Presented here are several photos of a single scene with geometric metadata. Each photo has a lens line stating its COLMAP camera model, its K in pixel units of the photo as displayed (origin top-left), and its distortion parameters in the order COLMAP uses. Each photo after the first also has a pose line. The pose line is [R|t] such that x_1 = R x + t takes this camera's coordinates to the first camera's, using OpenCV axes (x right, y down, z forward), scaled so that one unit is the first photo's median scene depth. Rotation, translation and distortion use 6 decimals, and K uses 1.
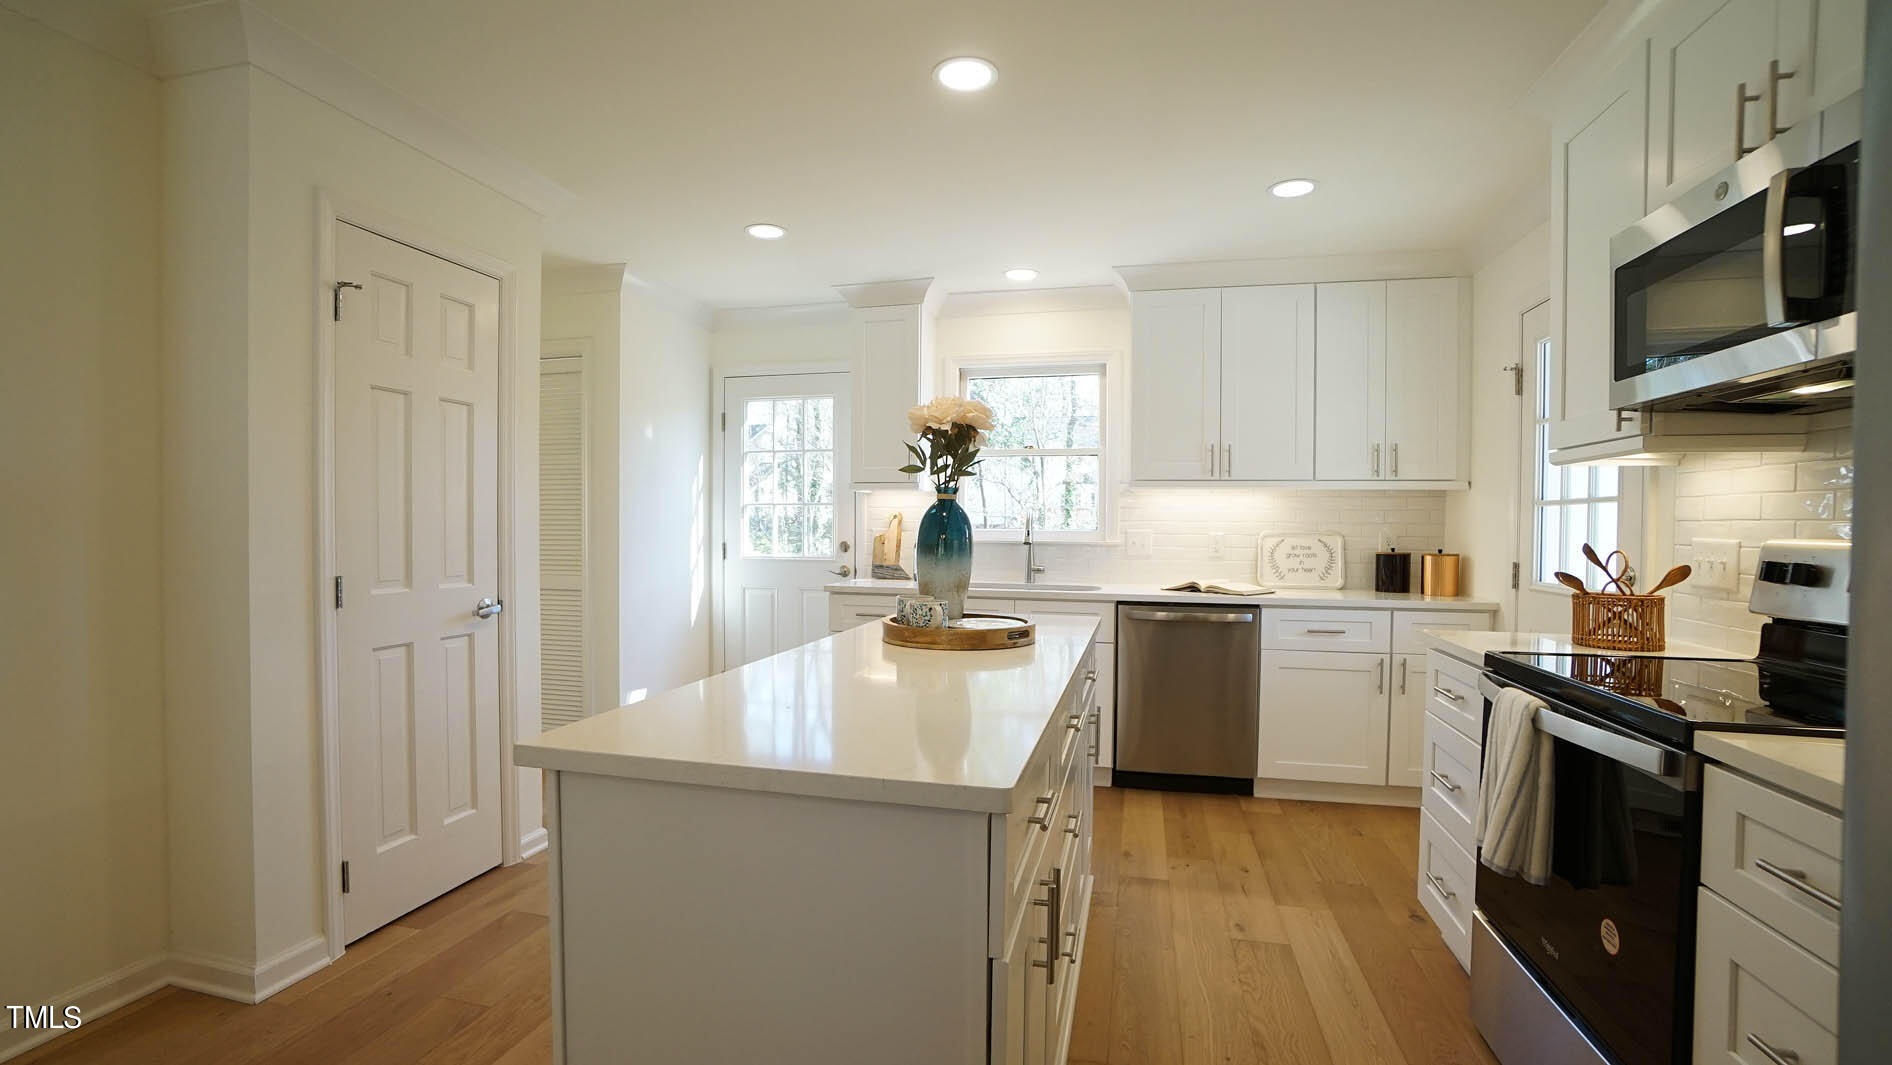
lens RADIAL K [[832.2, 0, 939.1], [0, 832.2, 542.4], [0, 0, 1]] dist [-0.060846, 0.020118]
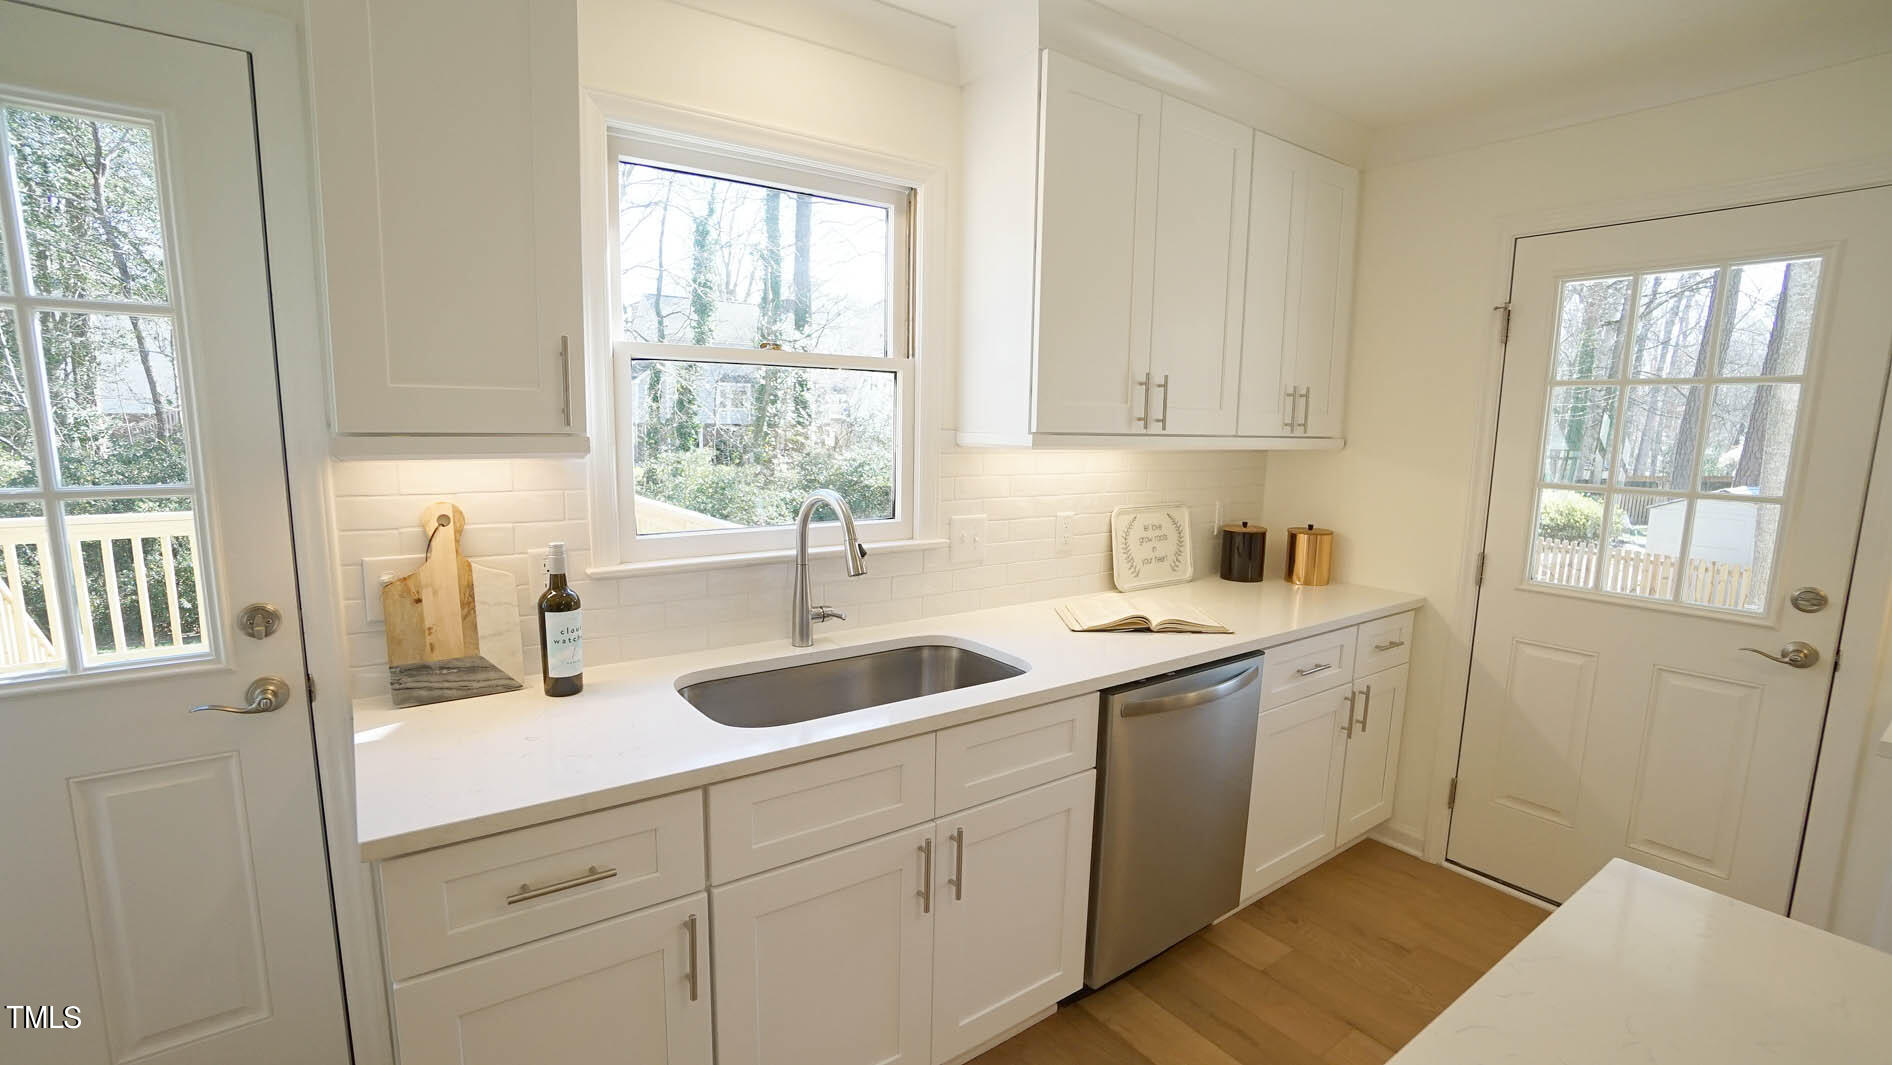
lens RADIAL K [[832.2, 0, 930.1], [0, 832.2, 542.4], [0, 0, 1]] dist [-0.060846, 0.020118]
pose [[0.653977, -0.106949, 0.748917, -0.257399], [0.002906, 0.990304, 0.138884, -0.099979], [-0.756509, -0.088651, 0.647947, 0.890033]]
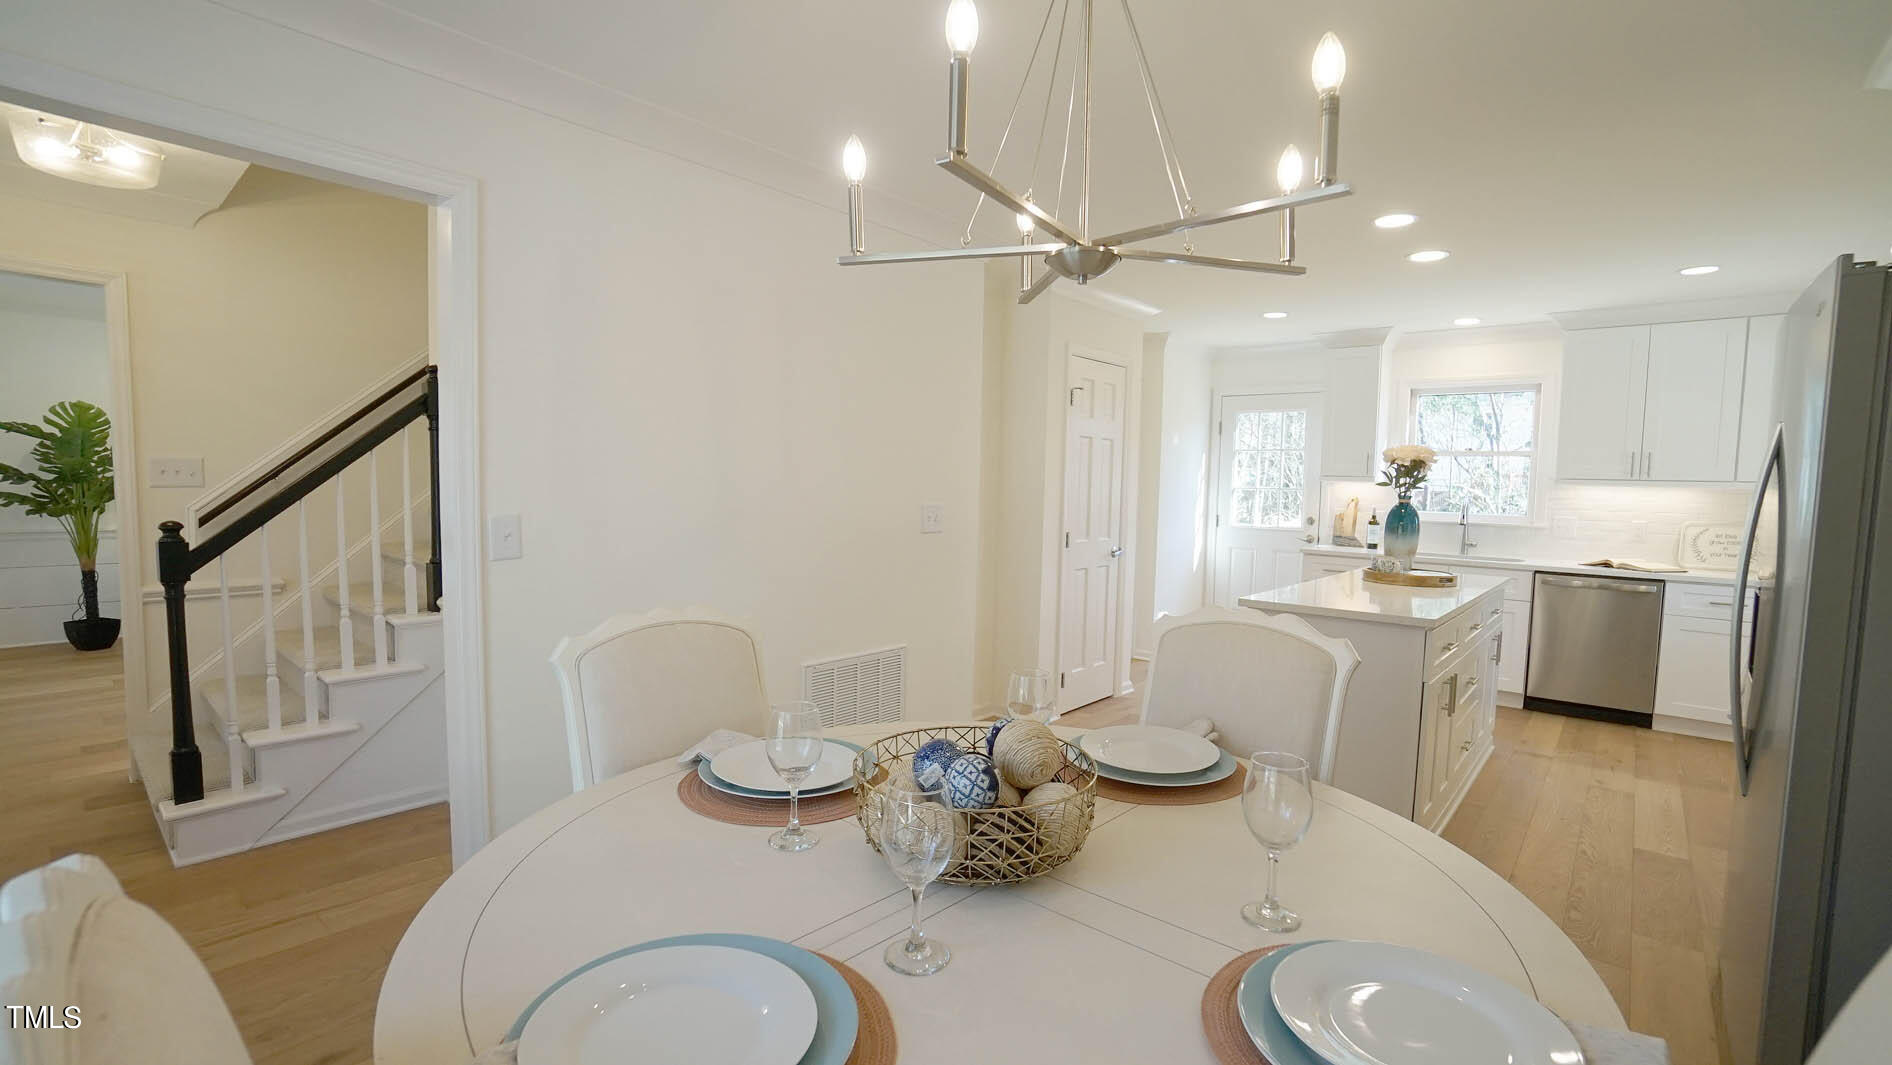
lens RADIAL K [[832.2, 0, 940.3], [0, 832.2, 539.8], [0, 0, 1]] dist [-0.060846, 0.020118]
pose [[0.886713, 0.043718, -0.460248, -0.044241], [-0.023091, 0.998464, 0.050355, -0.026359], [0.461743, -0.034023, 0.886361, -0.701612]]
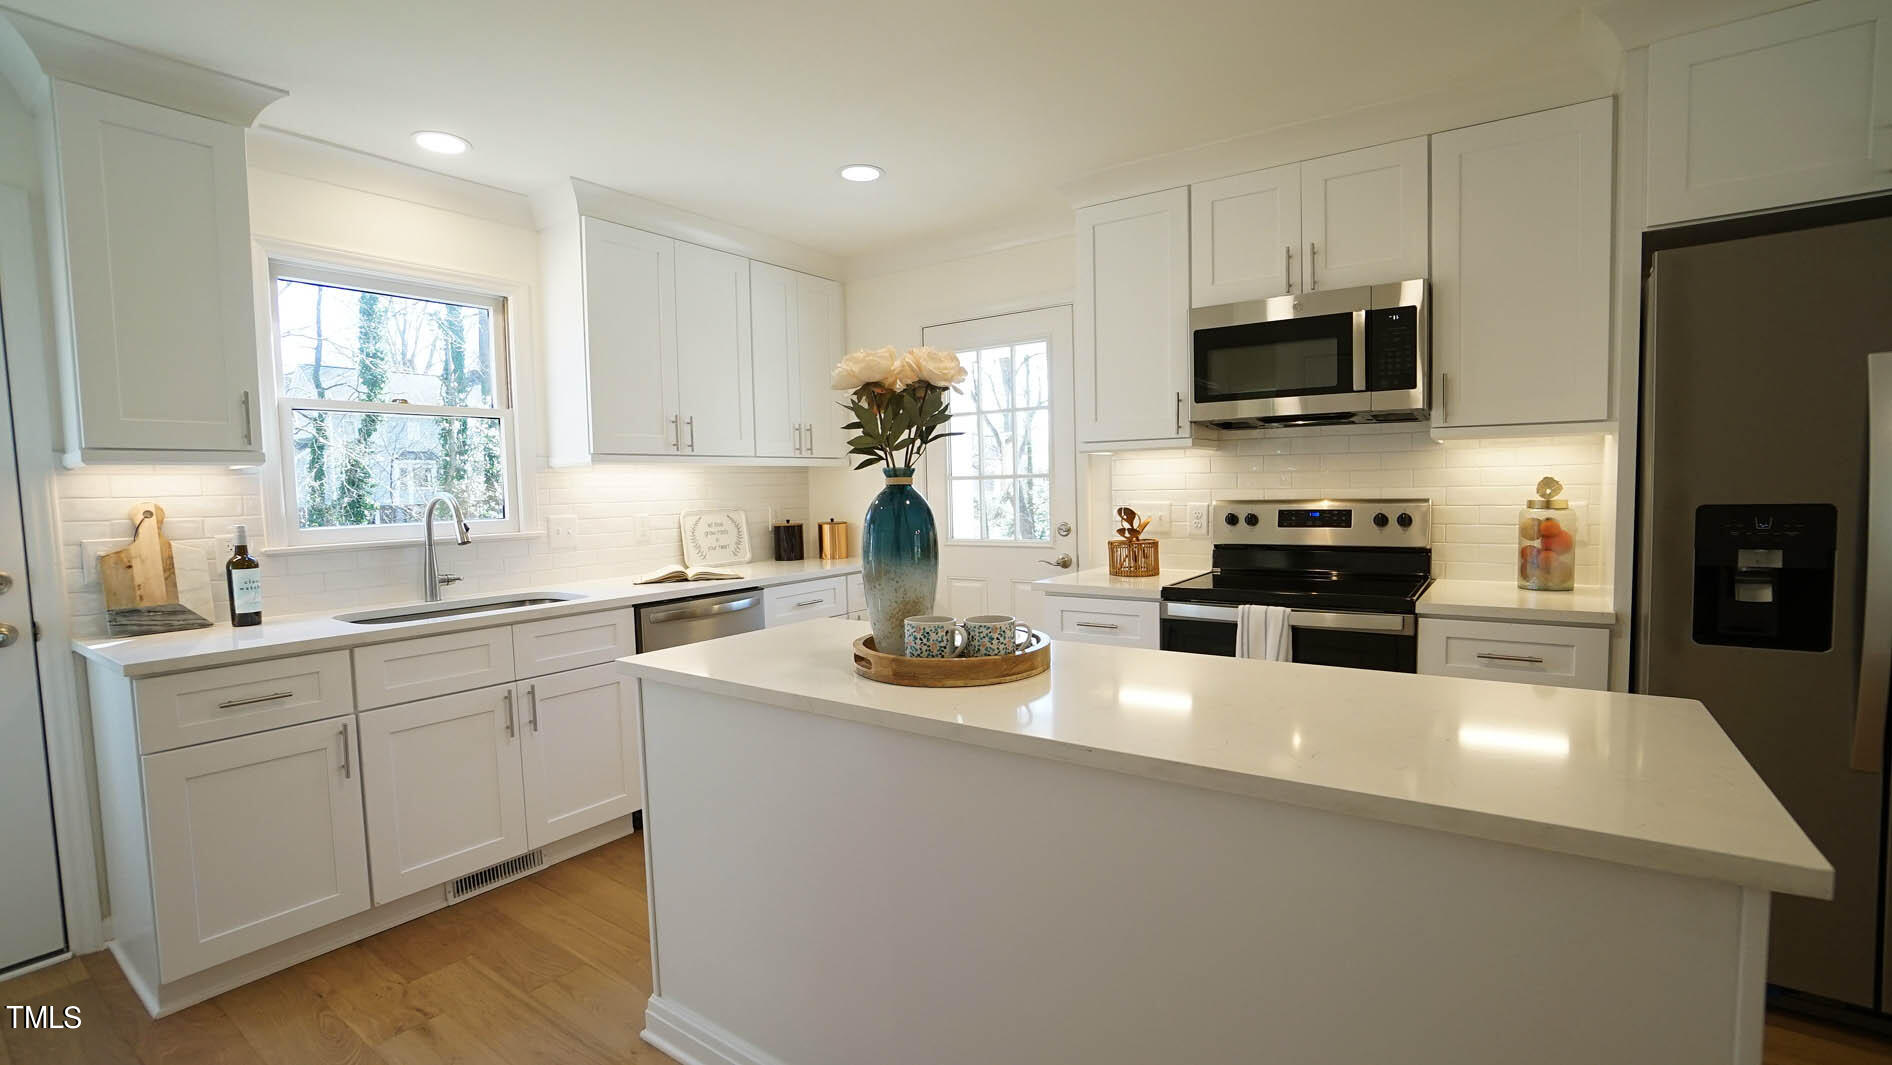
lens RADIAL K [[832.2, 0, 933.9], [0, 832.2, 541.4], [0, 0, 1]] dist [-0.060846, 0.020118]
pose [[0.371507, -0.078086, 0.925141, -0.488052], [0.045589, 0.996789, 0.065826, -0.034982], [-0.927310, 0.017721, 0.373874, 0.500549]]
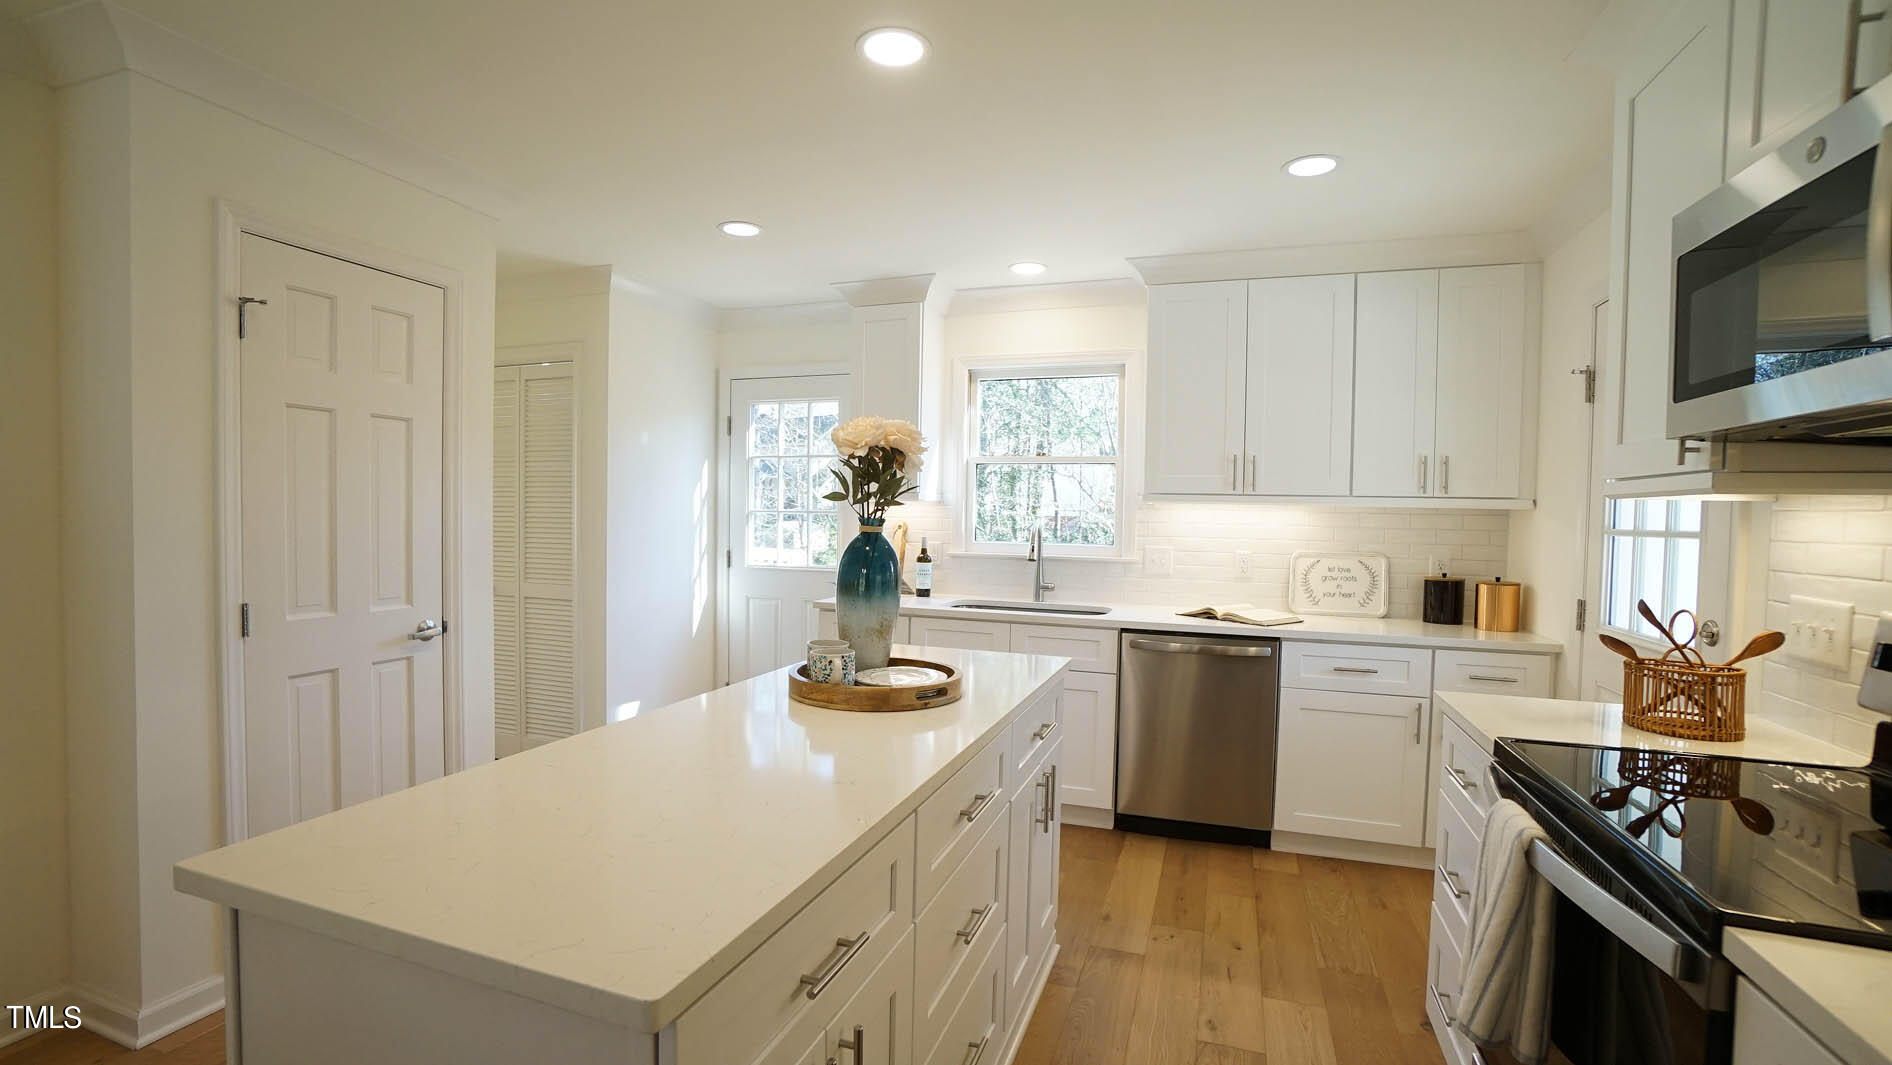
lens RADIAL K [[832.2, 0, 937.9], [0, 832.2, 541.5], [0, 0, 1]] dist [-0.060846, 0.020118]
pose [[0.994997, 0.014031, -0.098912, 0.120882], [-0.012867, 0.999840, 0.012391, -0.038279], [0.099070, -0.011056, 0.995019, 0.090103]]
